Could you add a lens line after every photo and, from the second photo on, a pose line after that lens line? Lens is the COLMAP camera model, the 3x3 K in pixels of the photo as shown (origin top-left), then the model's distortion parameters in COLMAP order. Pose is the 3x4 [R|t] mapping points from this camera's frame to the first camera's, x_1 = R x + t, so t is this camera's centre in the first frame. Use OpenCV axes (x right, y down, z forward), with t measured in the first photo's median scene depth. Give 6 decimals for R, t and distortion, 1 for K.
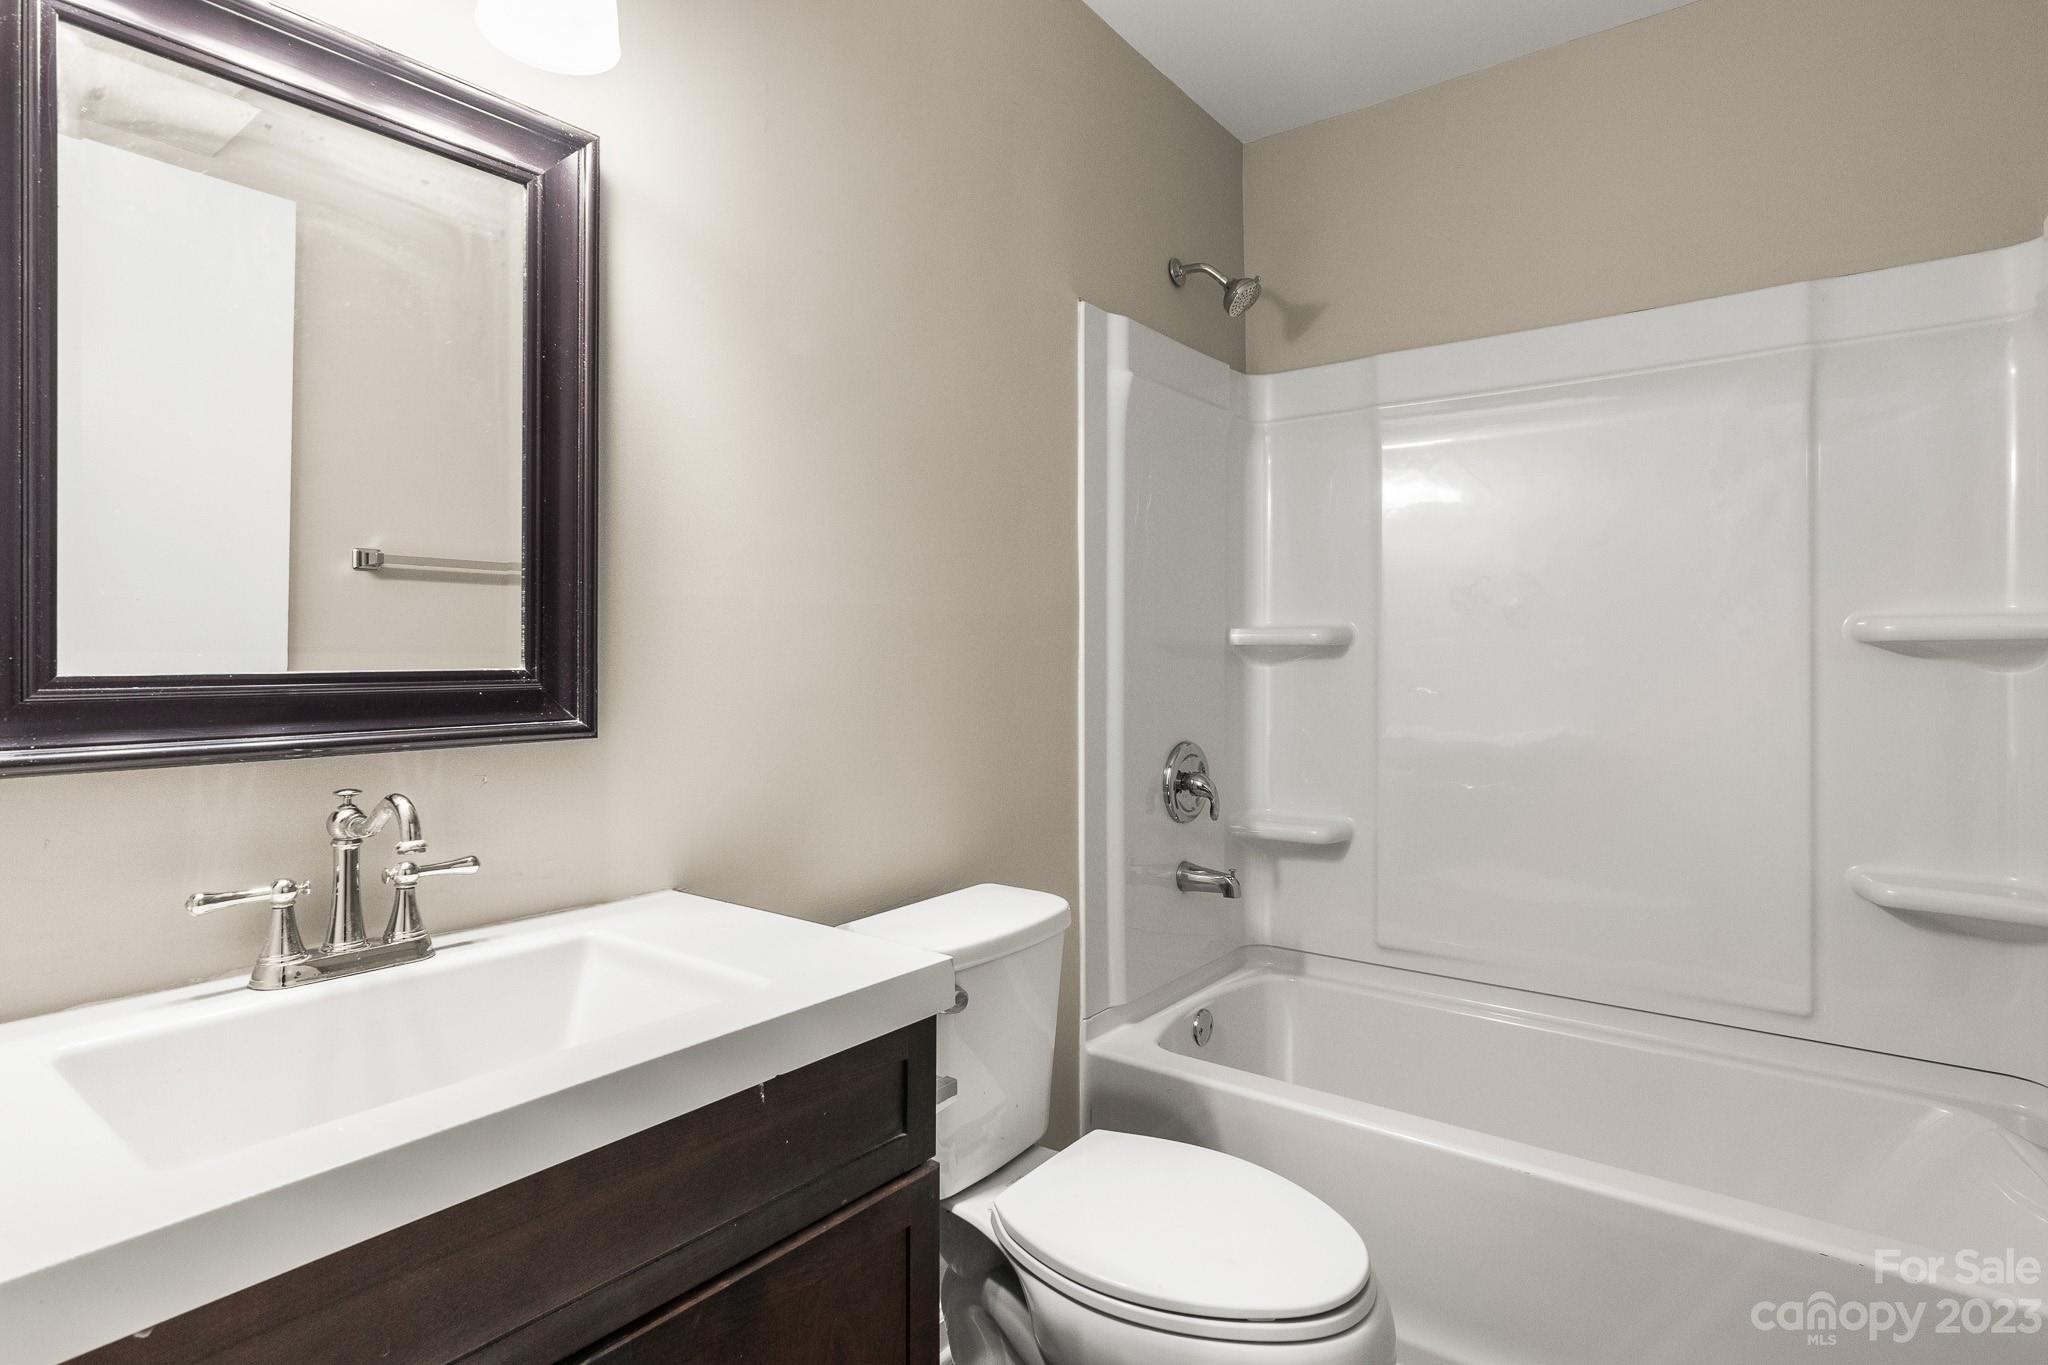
lens RADIAL K [[1051.4, 0, 1021.8], [0, 1051.4, 675.8], [0, 0, 1]] dist [-0.003747, 0.002767]
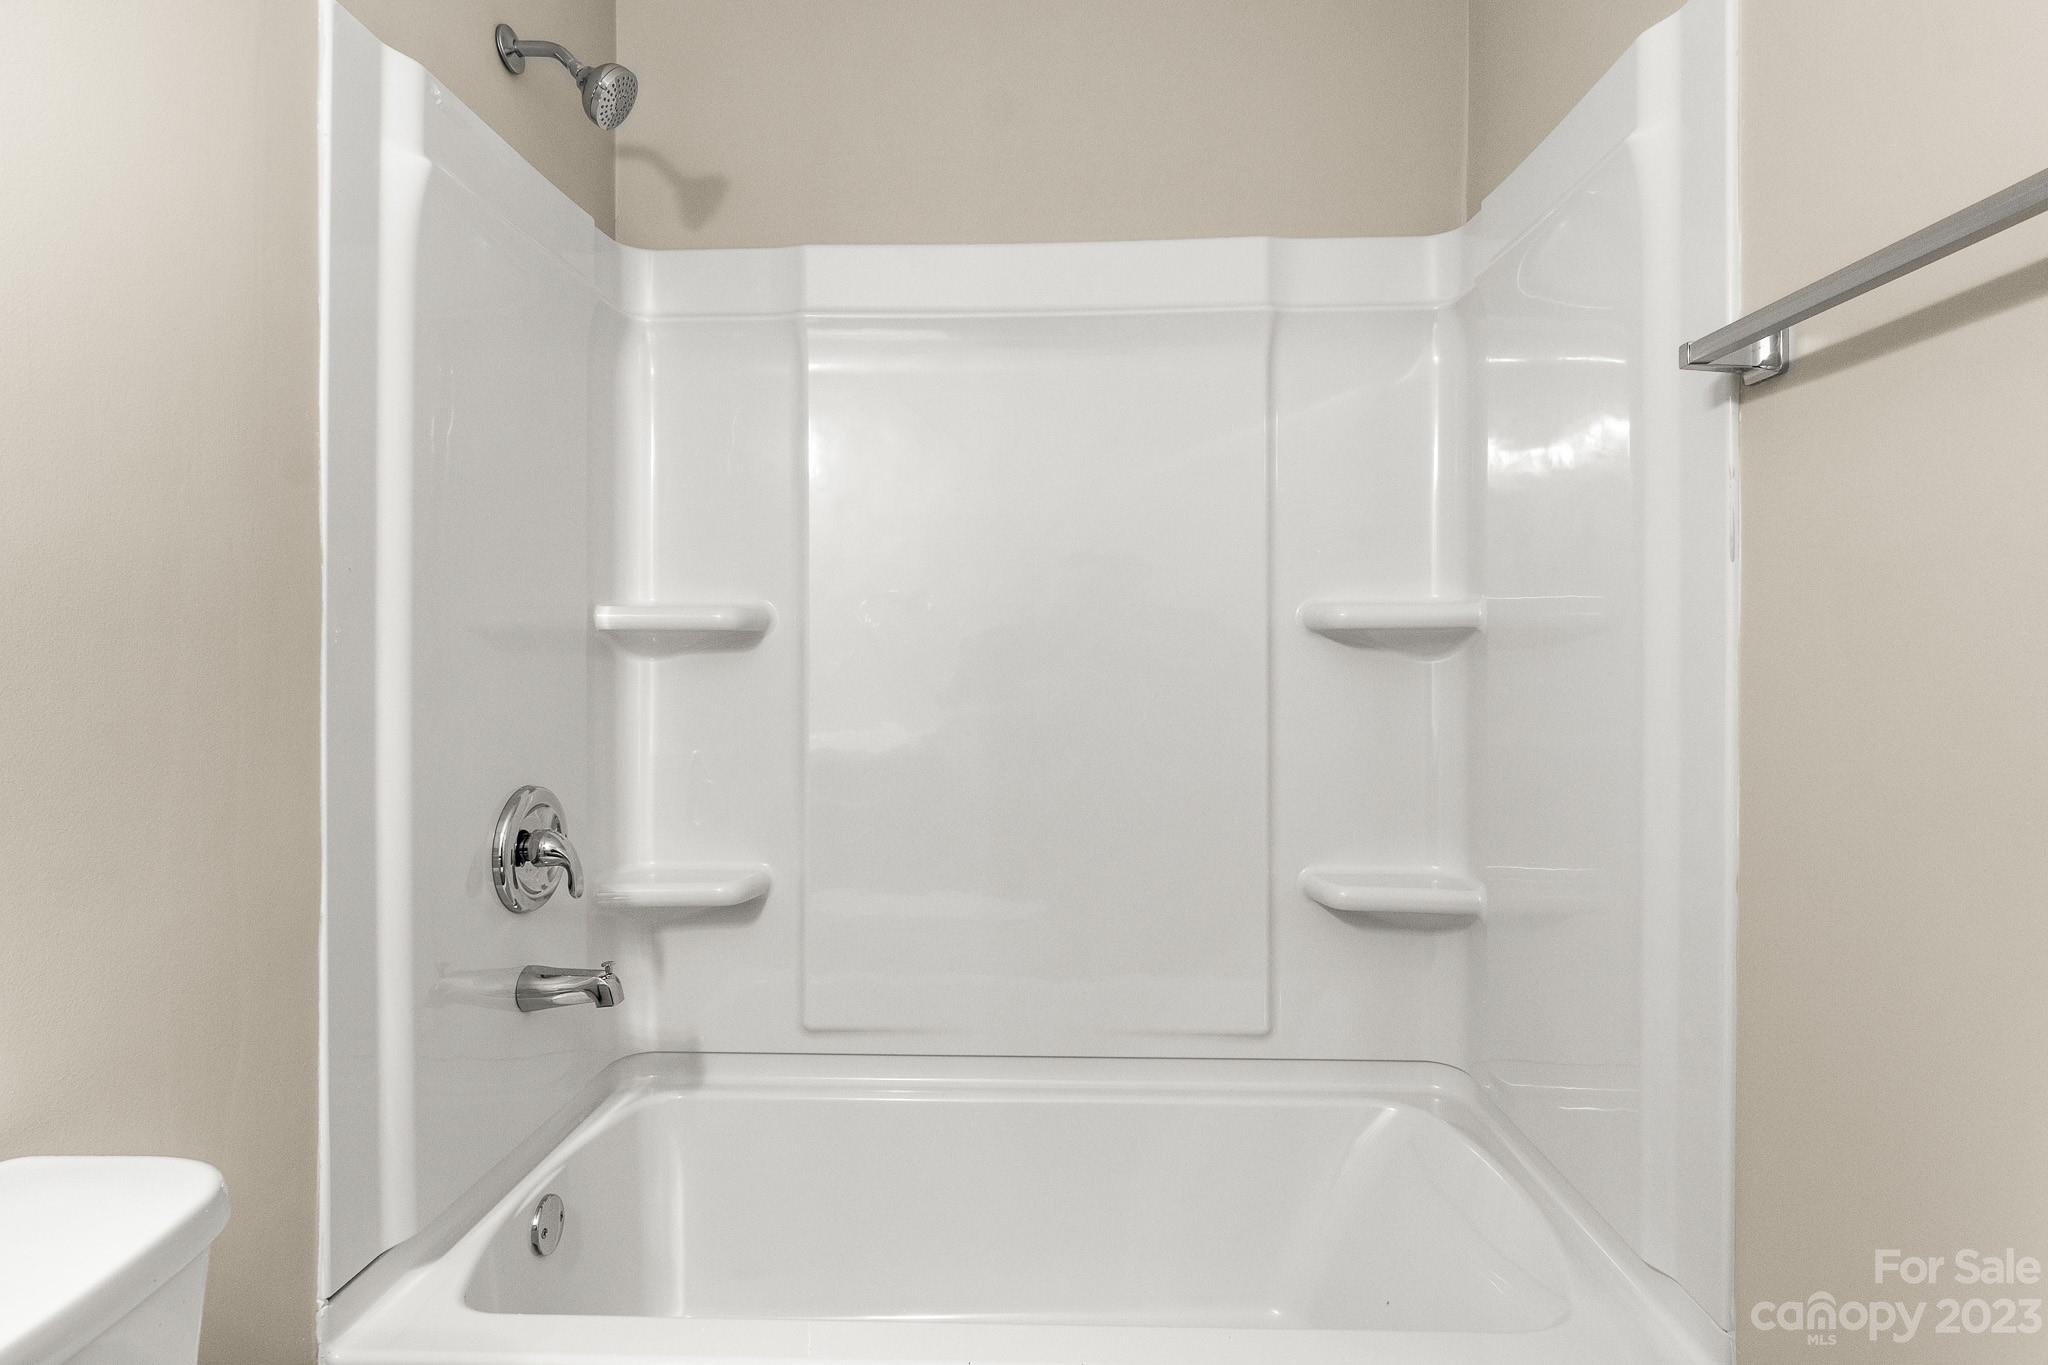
lens RADIAL K [[1051.4, 0, 1025.2], [0, 1051.4, 664.5], [0, 0, 1]] dist [-0.003747, 0.002767]
pose [[0.813222, -0.000346, 0.581954, 0.031202], [0.011473, 0.999815, -0.015438, 0.008623], [-0.581841, 0.019231, 0.813075, 0.307375]]
